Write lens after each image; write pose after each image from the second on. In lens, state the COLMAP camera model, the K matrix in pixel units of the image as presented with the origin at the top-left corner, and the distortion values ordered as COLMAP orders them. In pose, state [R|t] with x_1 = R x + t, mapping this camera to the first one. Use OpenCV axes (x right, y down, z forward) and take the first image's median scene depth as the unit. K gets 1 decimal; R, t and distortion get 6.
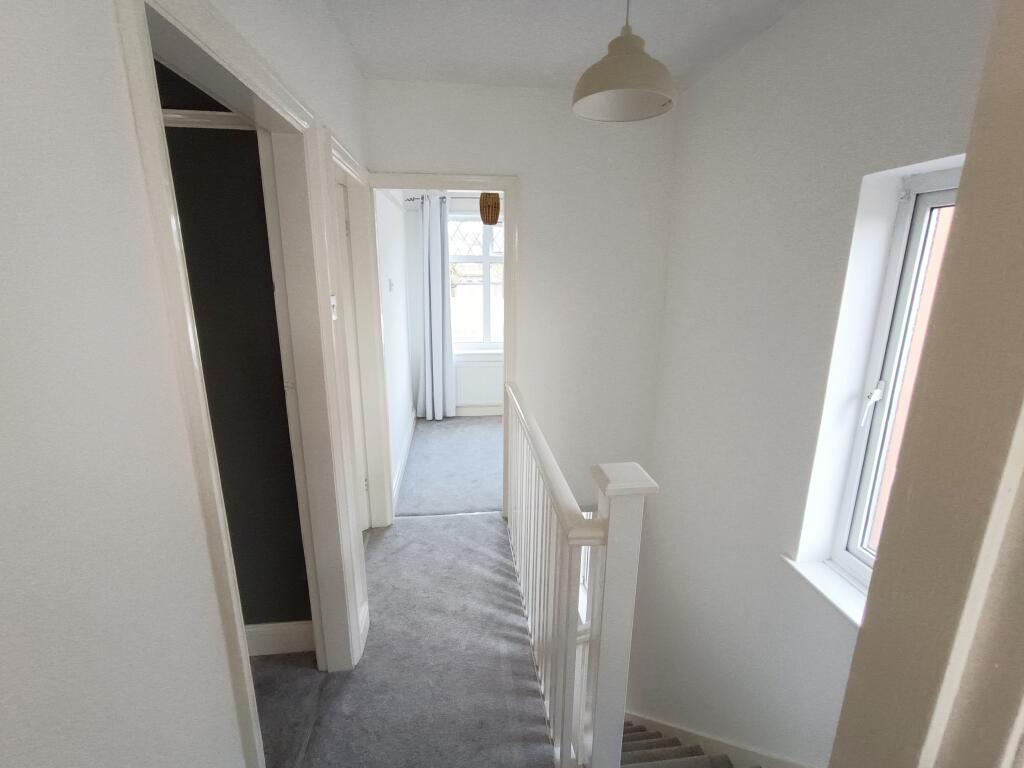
lens RADIAL K [[466.6, 0, 507.4], [0, 466.6, 378.2], [0, 0, 1]] dist [-0.041190, 0.026915]
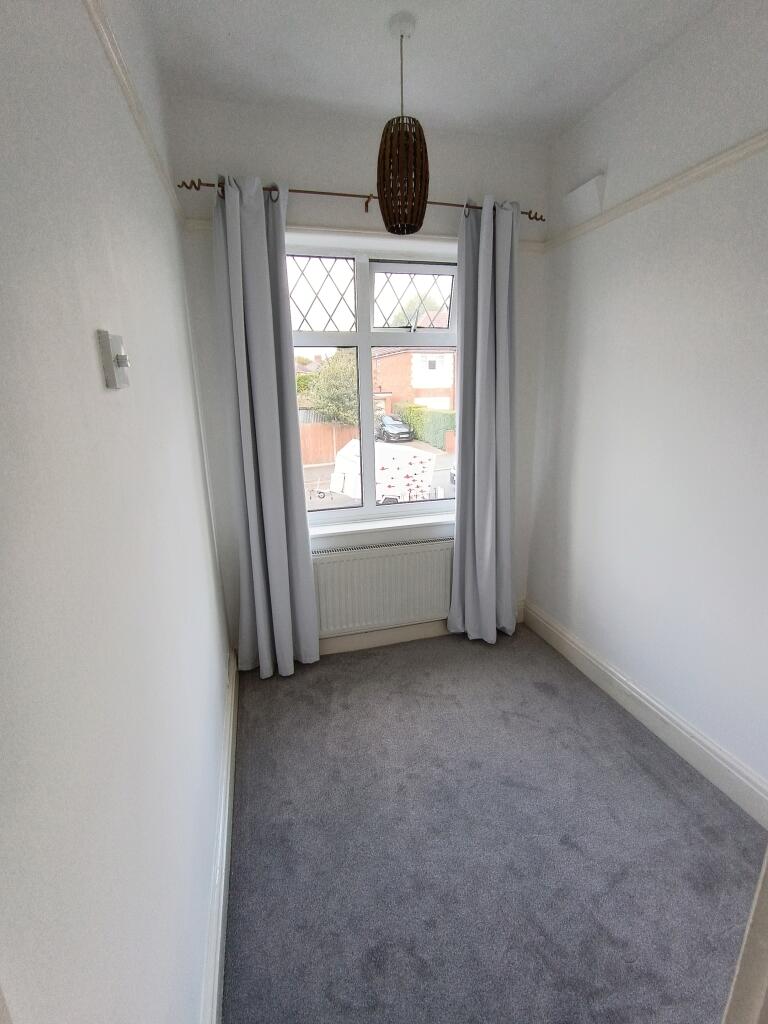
lens RADIAL K [[466.6, 0, 384.0], [0, 466.6, 512.0], [0, 0, 1]] dist [-0.041190, 0.026915]
pose [[0.987603, -0.064005, 0.143333, -0.108100], [0.061252, 0.997845, 0.023540, -0.086041], [-0.144531, -0.014469, 0.989395, 0.520795]]
